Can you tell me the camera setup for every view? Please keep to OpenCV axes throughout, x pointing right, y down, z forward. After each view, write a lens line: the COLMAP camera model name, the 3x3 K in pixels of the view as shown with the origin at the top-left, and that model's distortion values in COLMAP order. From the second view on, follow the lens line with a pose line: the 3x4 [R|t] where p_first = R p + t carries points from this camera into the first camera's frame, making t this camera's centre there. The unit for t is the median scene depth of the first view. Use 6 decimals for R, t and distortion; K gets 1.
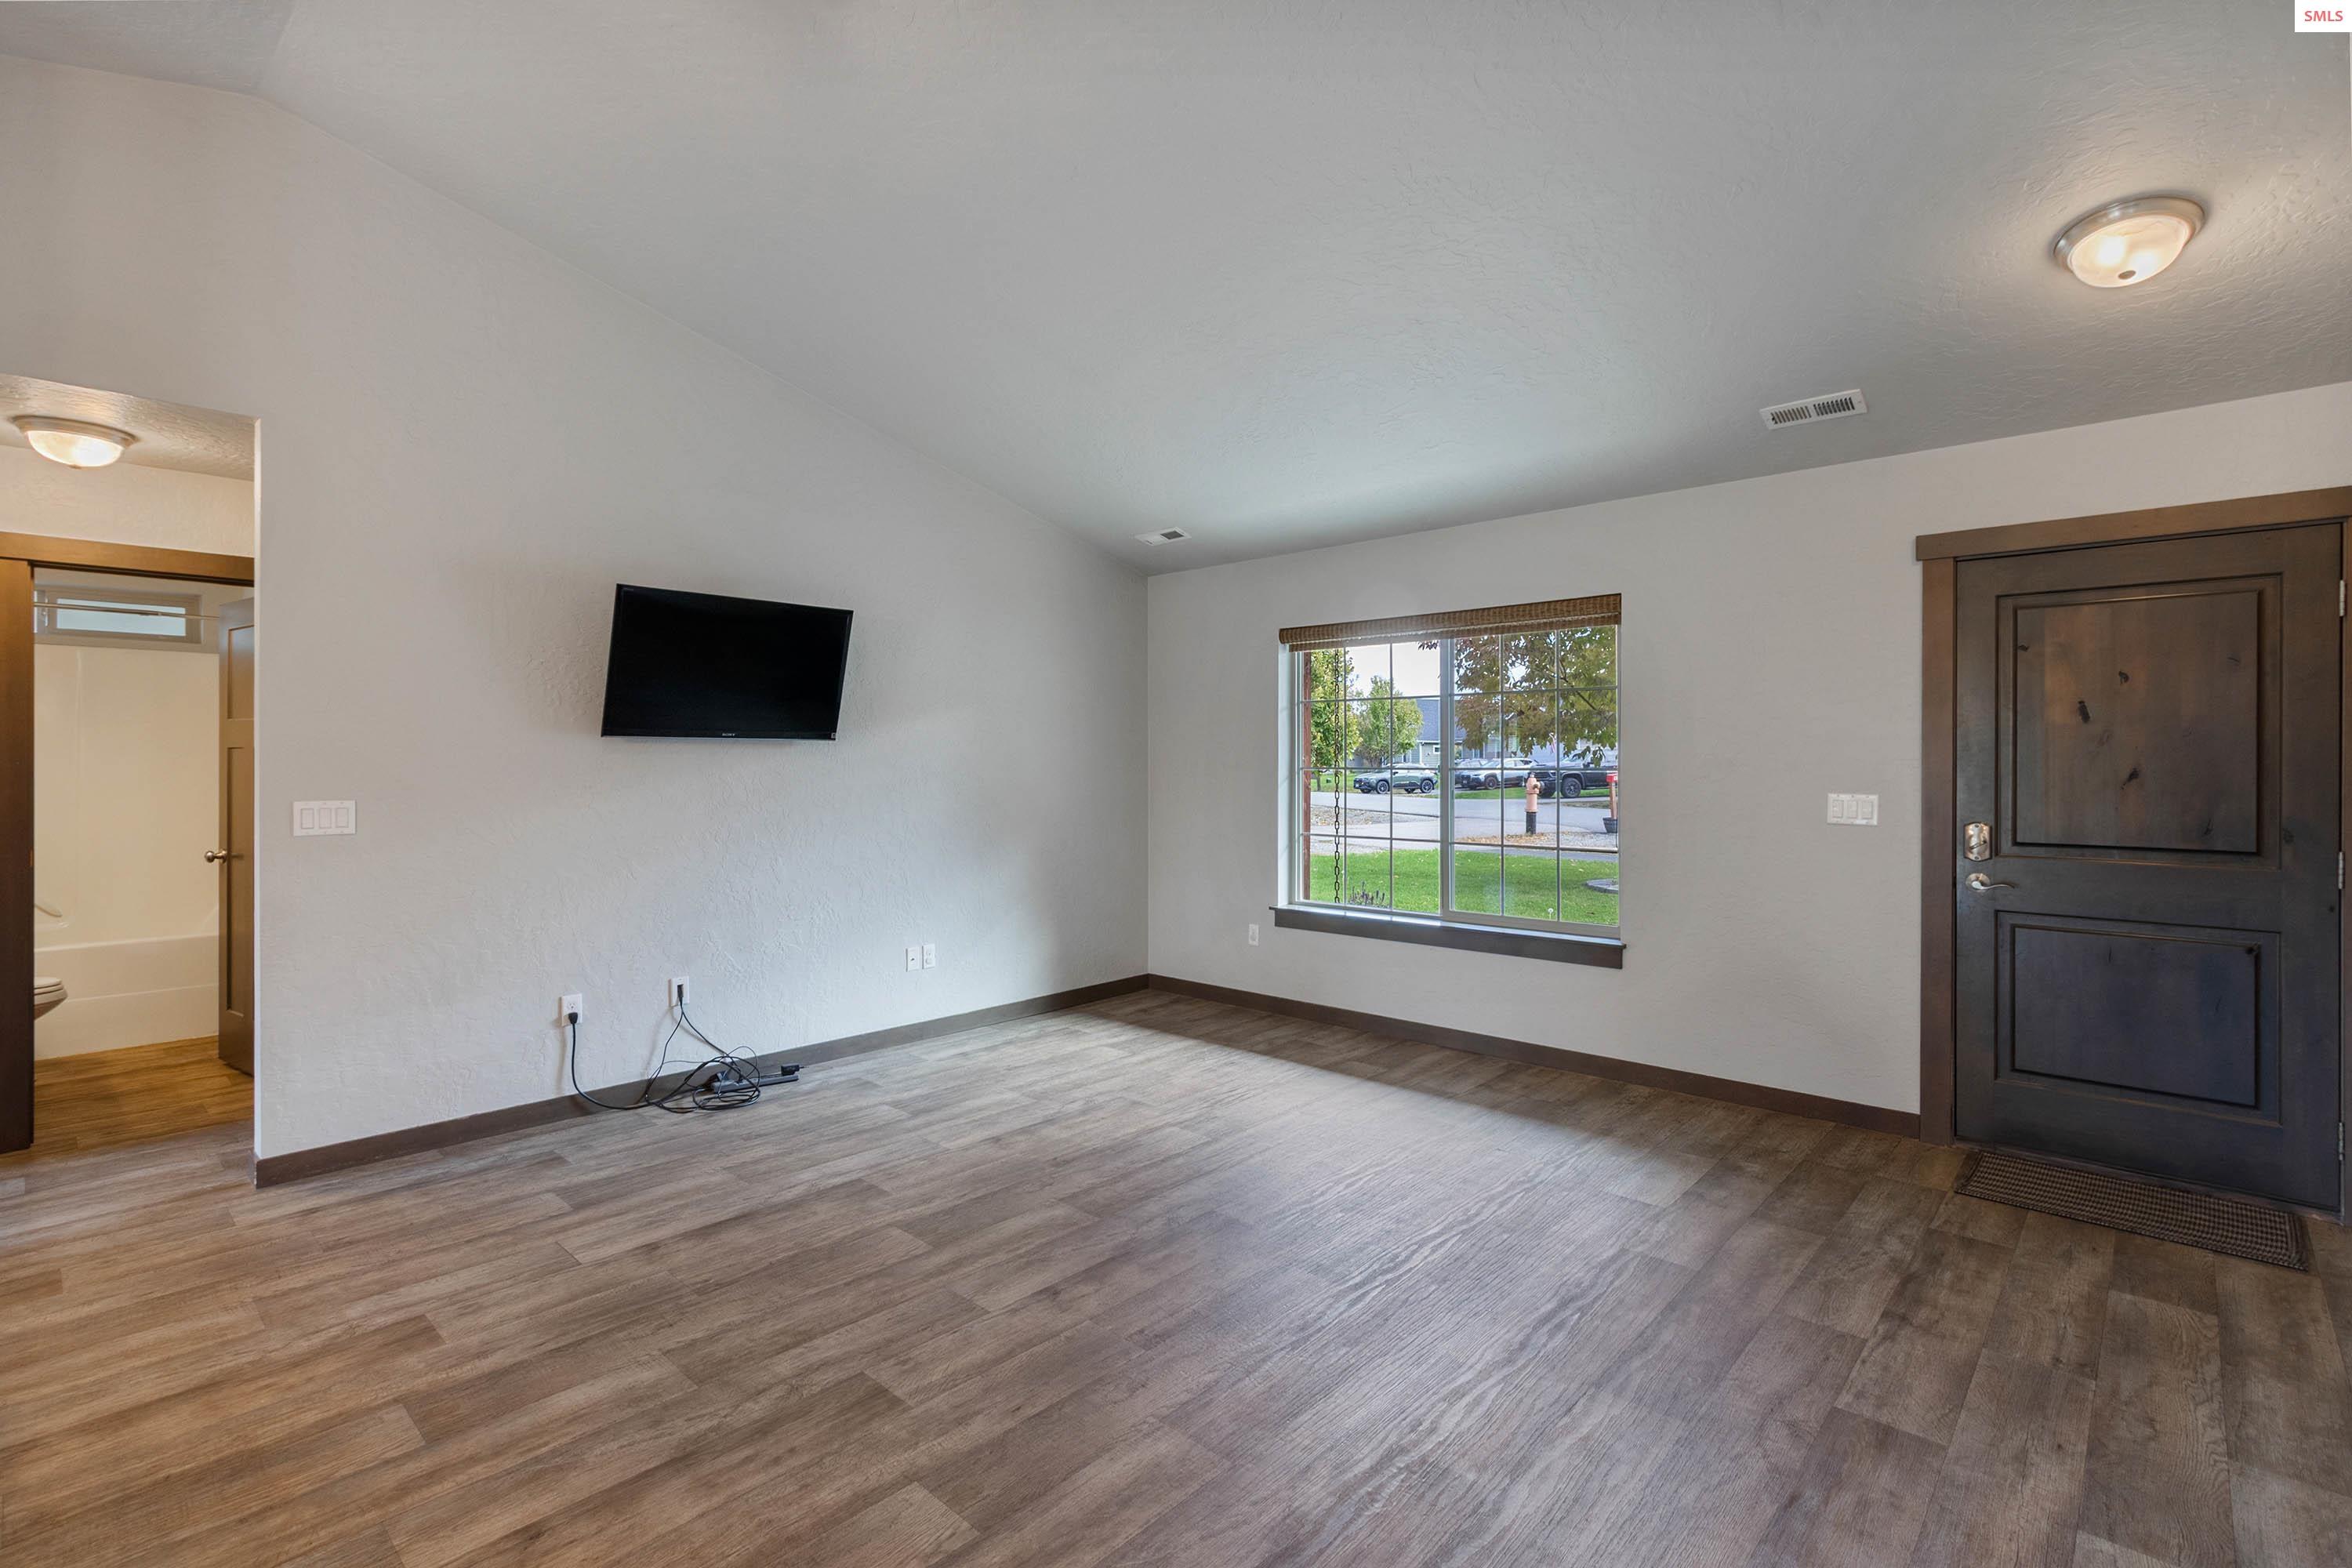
lens RADIAL K [[1091.7, 0, 1178.9], [0, 1091.7, 756.5], [0, 0, 1]] dist [-0.000956, -0.000023]
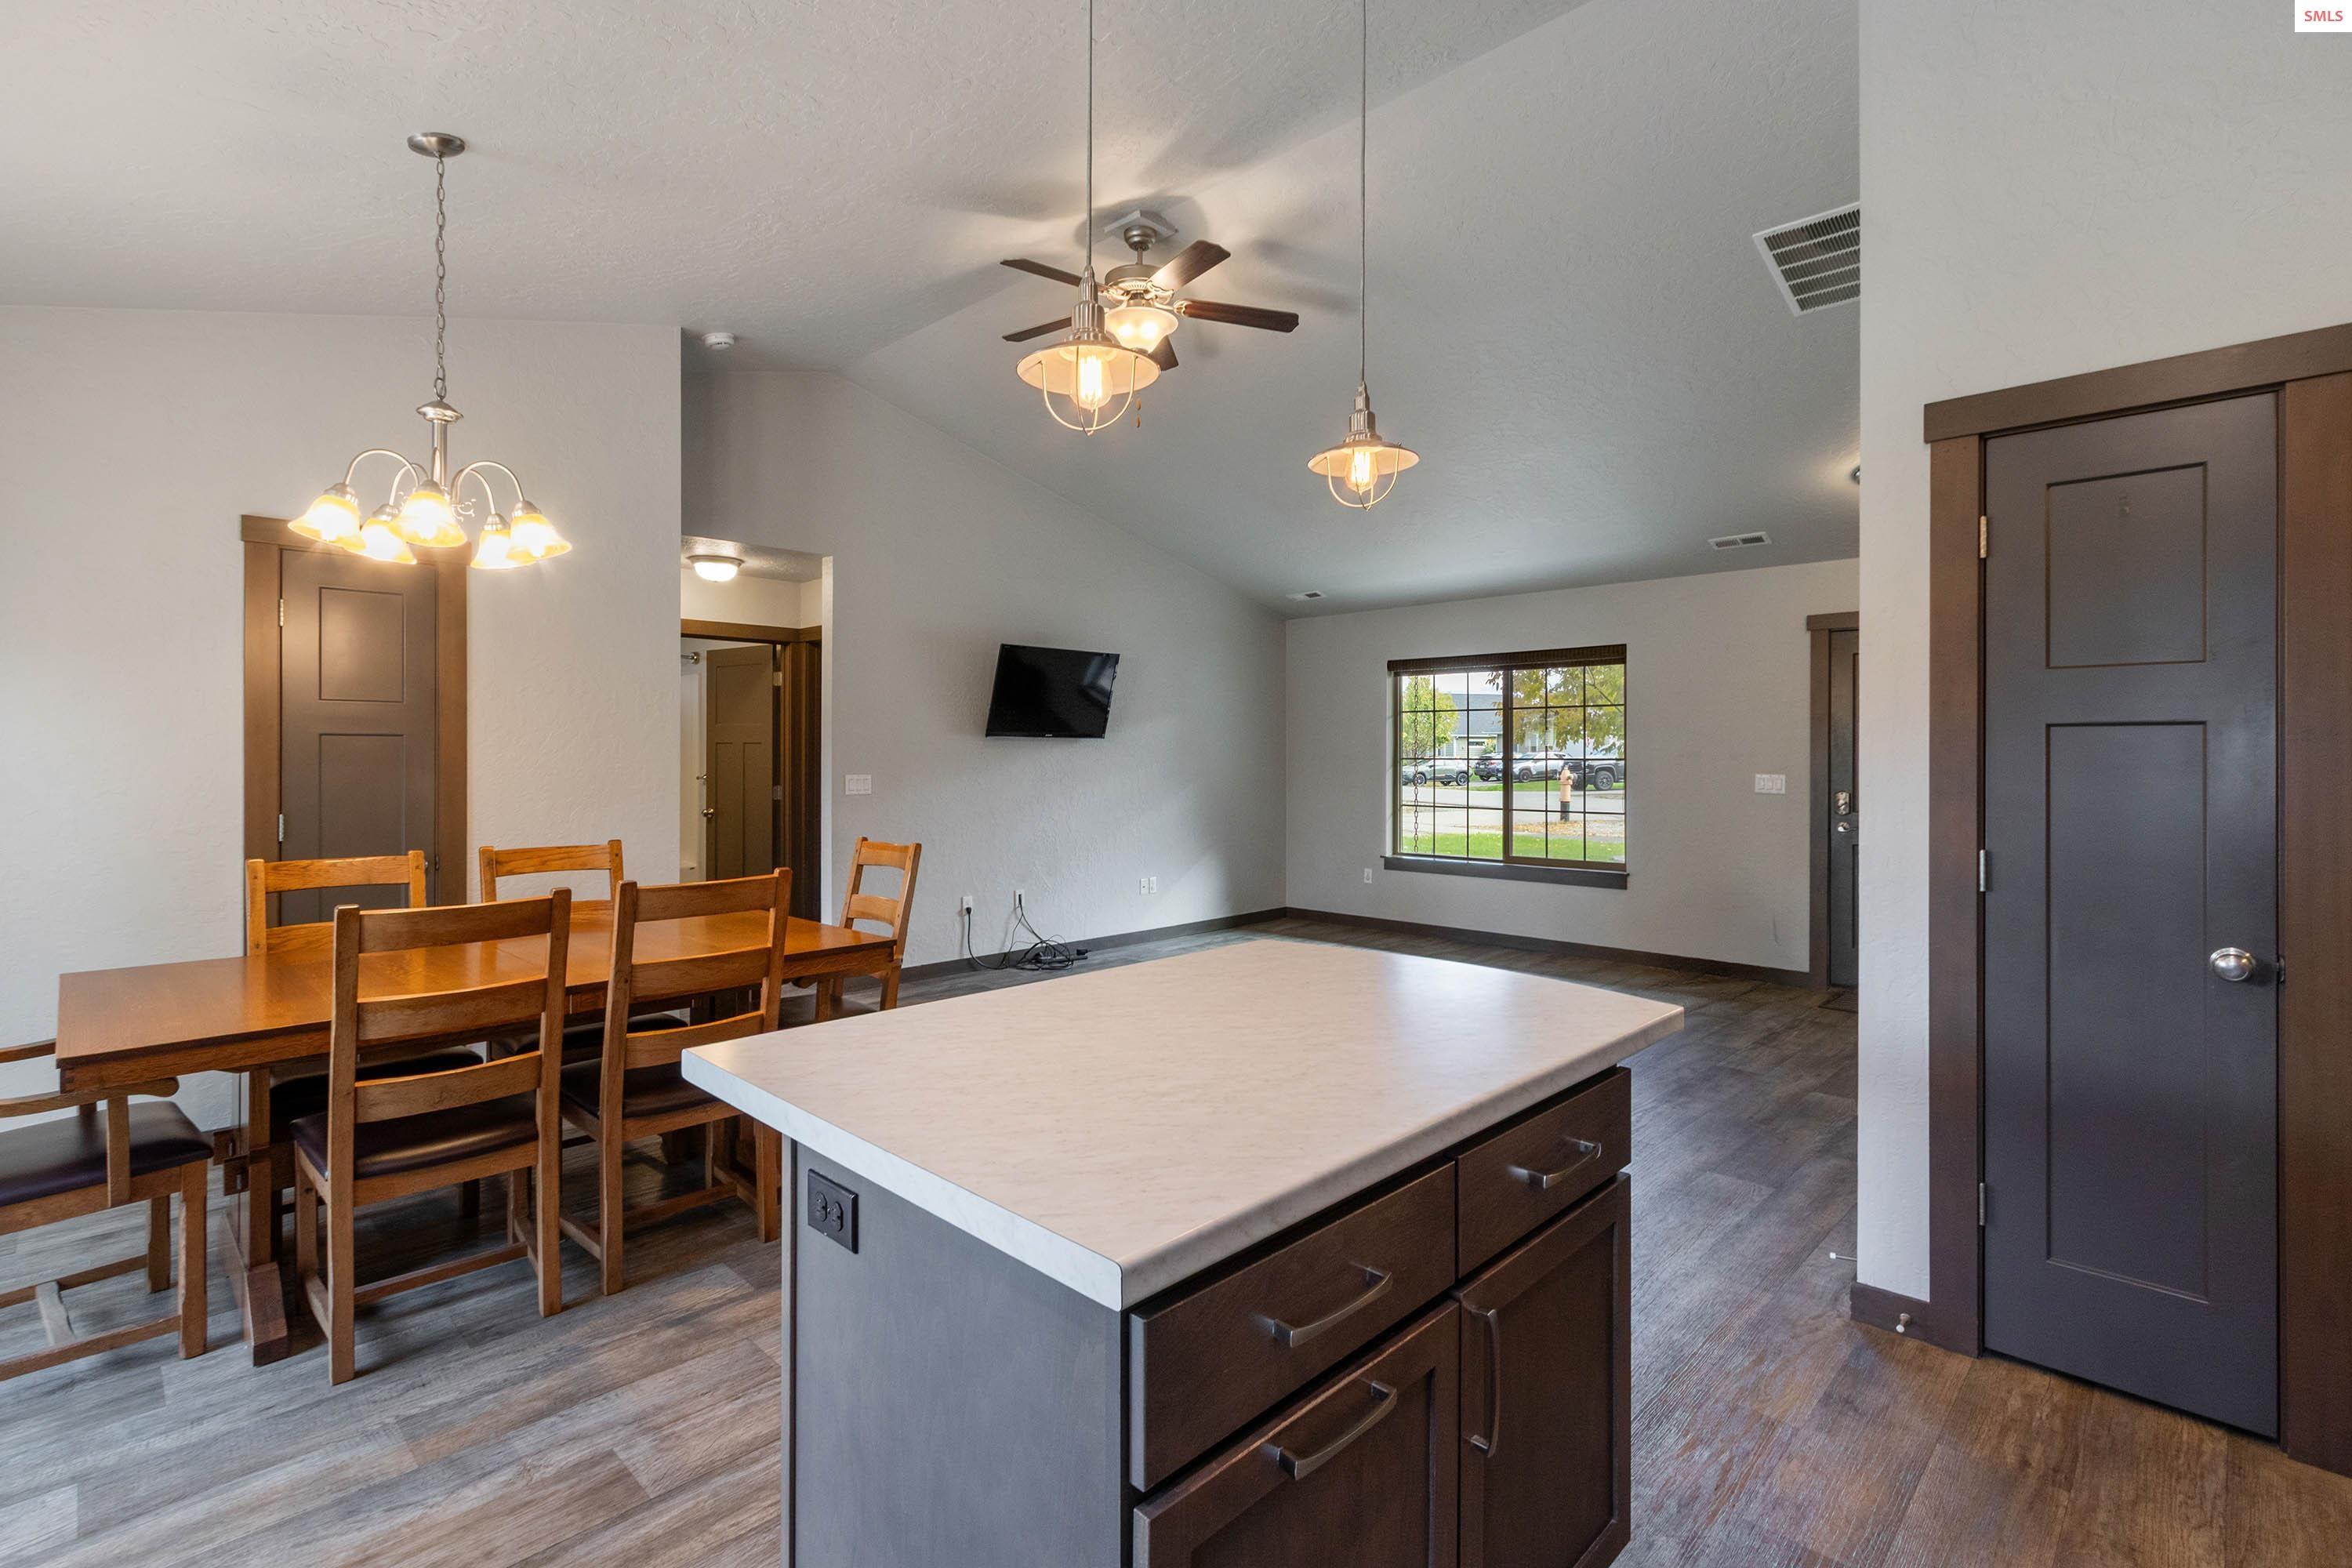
lens RADIAL K [[1106.5, 0, 1166.5], [0, 1106.5, 750.0], [0, 0, 1]] dist [0.000058, 0.000054]
pose [[0.999454, 0.001758, -0.033007, -0.163949], [-0.001749, 0.999998, 0.000303, -0.000142], [0.033008, -0.000245, 0.999455, -0.499357]]
